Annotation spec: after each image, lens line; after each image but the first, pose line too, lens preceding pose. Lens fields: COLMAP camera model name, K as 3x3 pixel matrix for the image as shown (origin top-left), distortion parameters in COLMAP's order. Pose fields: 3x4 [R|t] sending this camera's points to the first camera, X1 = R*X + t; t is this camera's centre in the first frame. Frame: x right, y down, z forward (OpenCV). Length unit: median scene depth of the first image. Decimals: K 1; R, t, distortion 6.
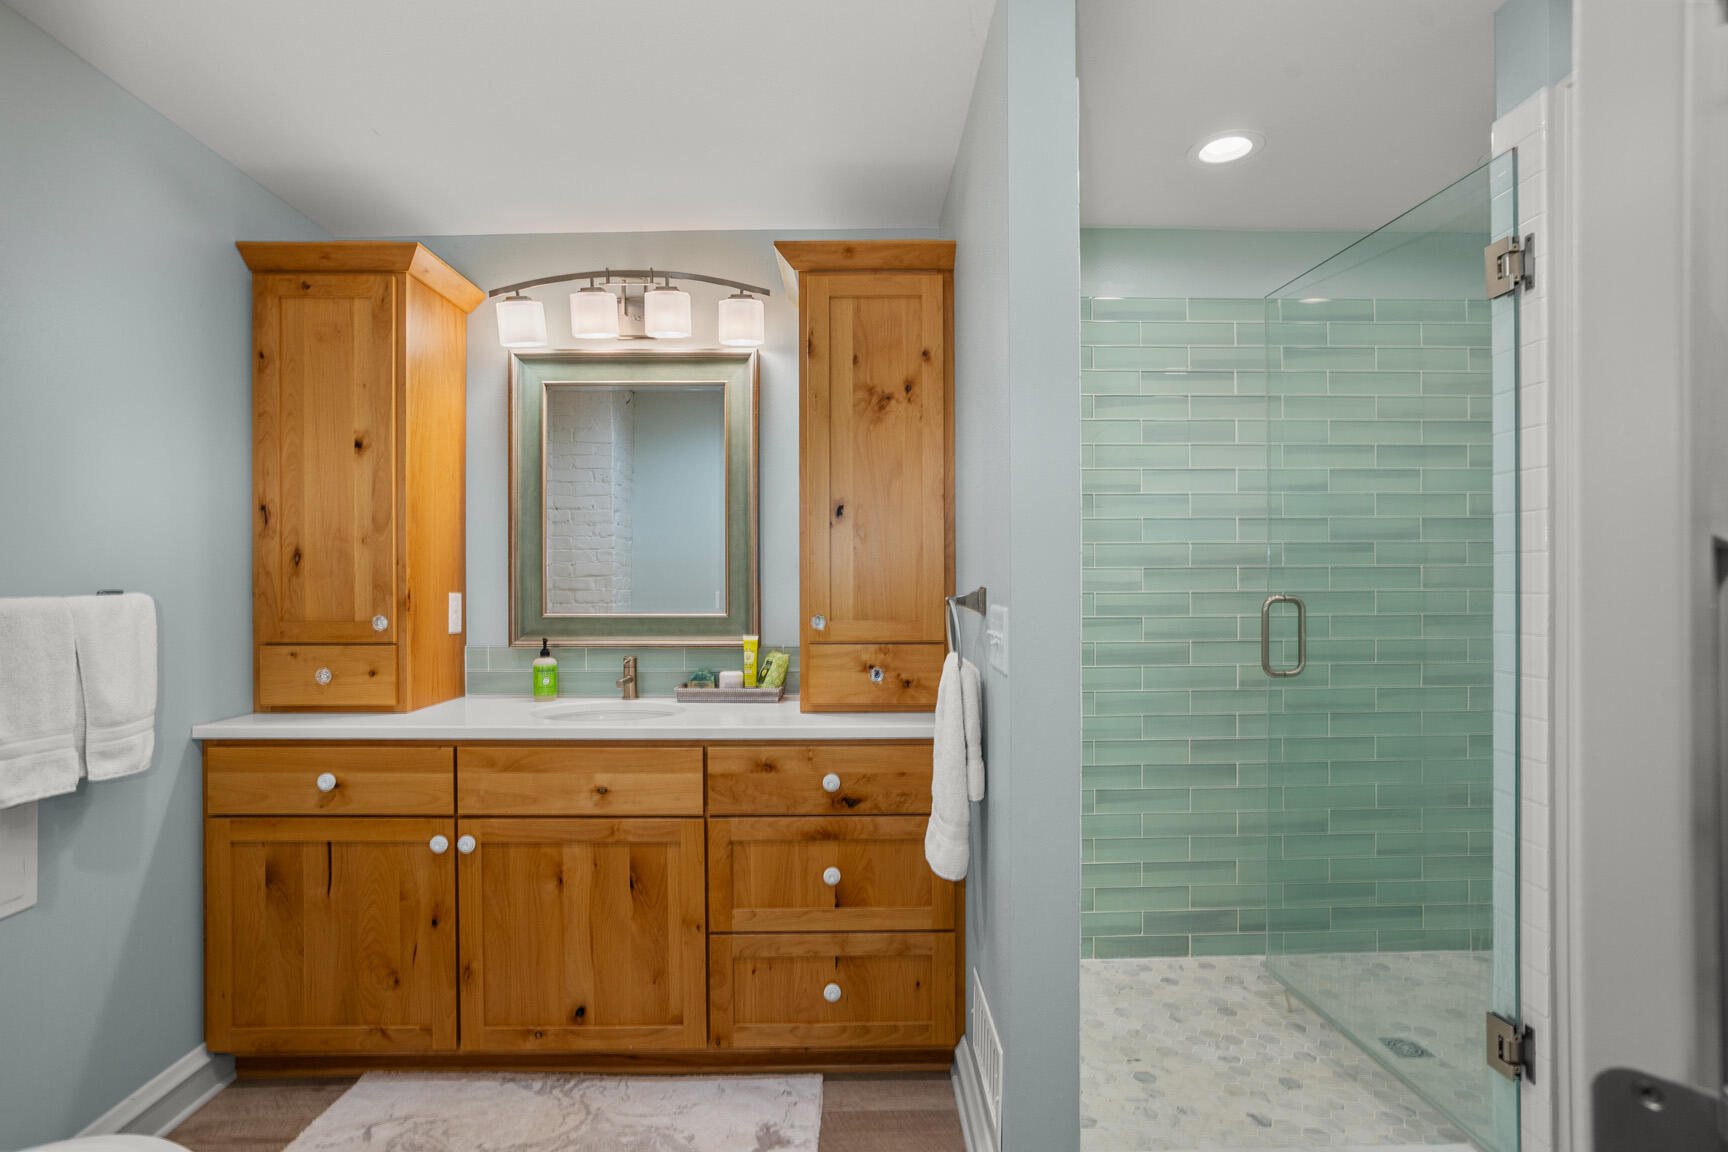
lens RADIAL K [[834.2, 0, 869.4], [0, 834.2, 565.4], [0, 0, 1]] dist [-0.052223, 0.030097]
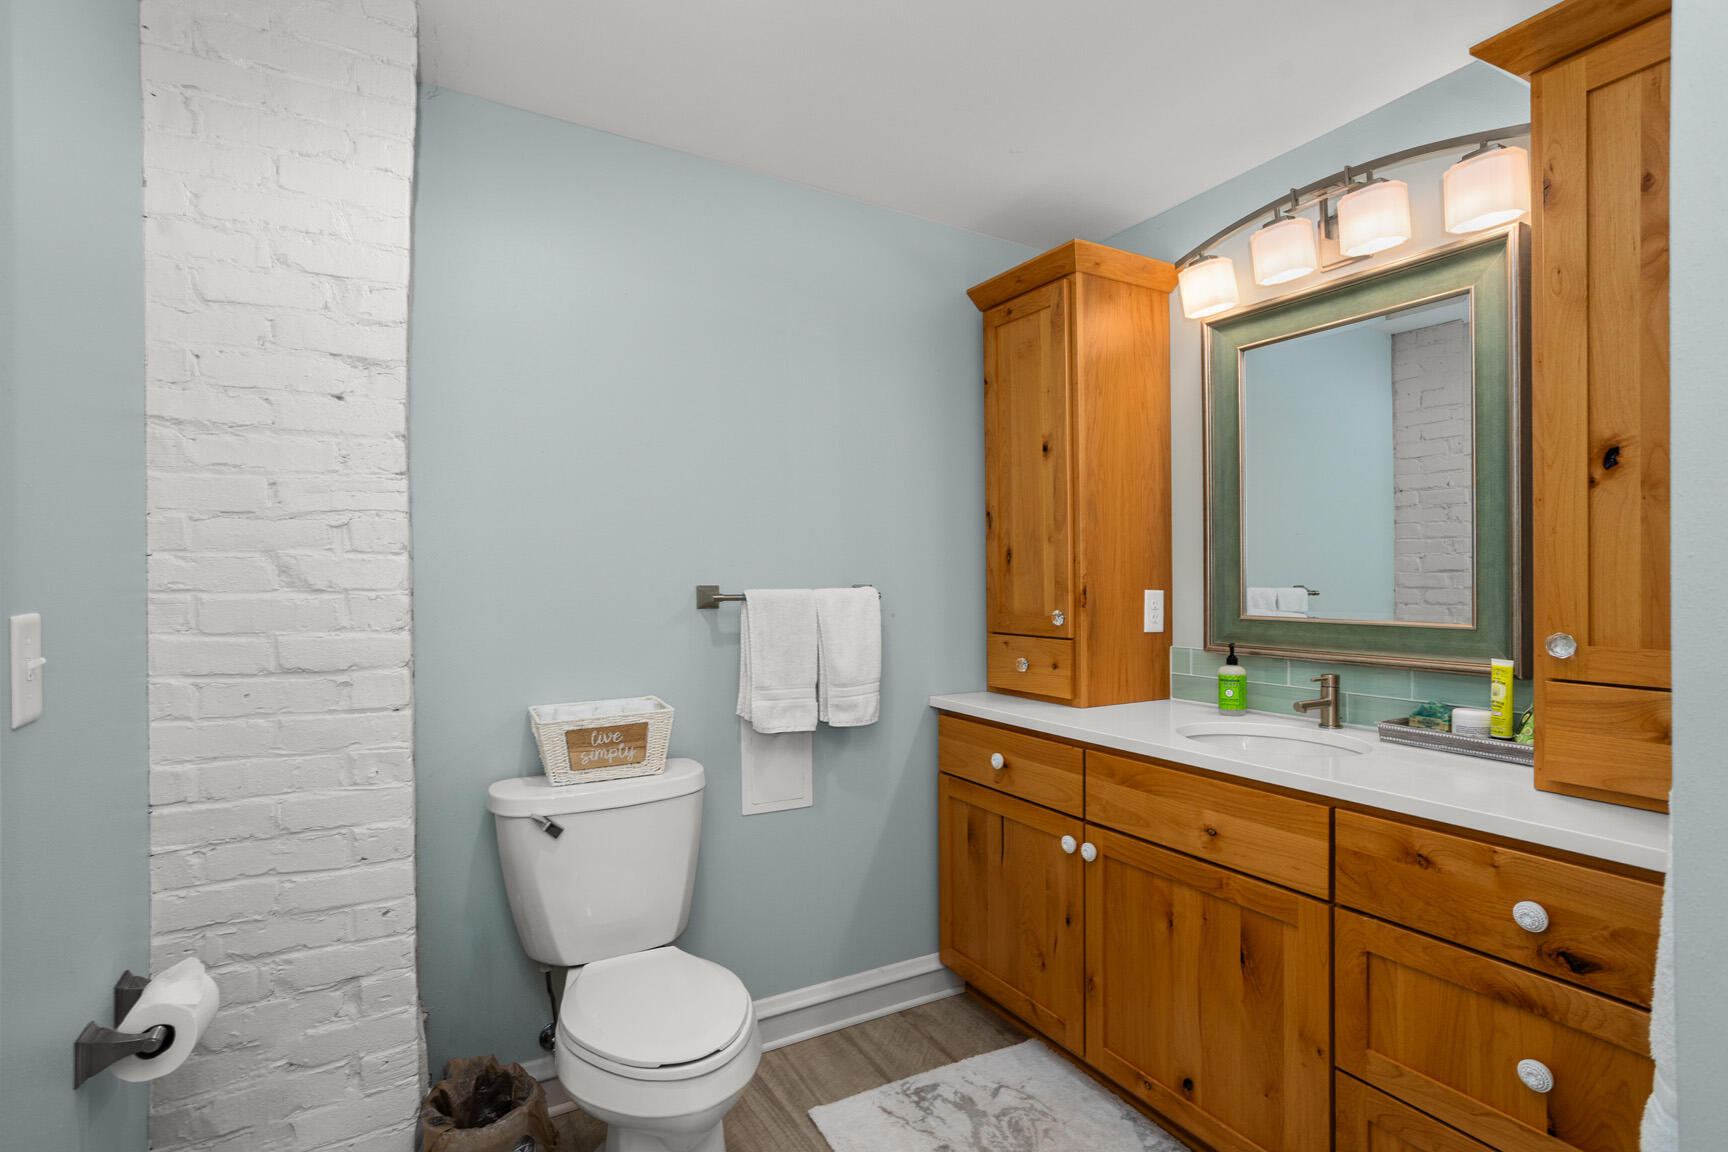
lens RADIAL K [[848.7, 0, 864.0], [0, 848.7, 576.0], [0, 0, 1]] dist [-0.053115, 0.029928]
pose [[0.483603, -0.000666, -0.875287, 0.218653], [0.015915, 0.999841, 0.008032, 0.004530], [0.875143, -0.017815, 0.483537, 0.269862]]
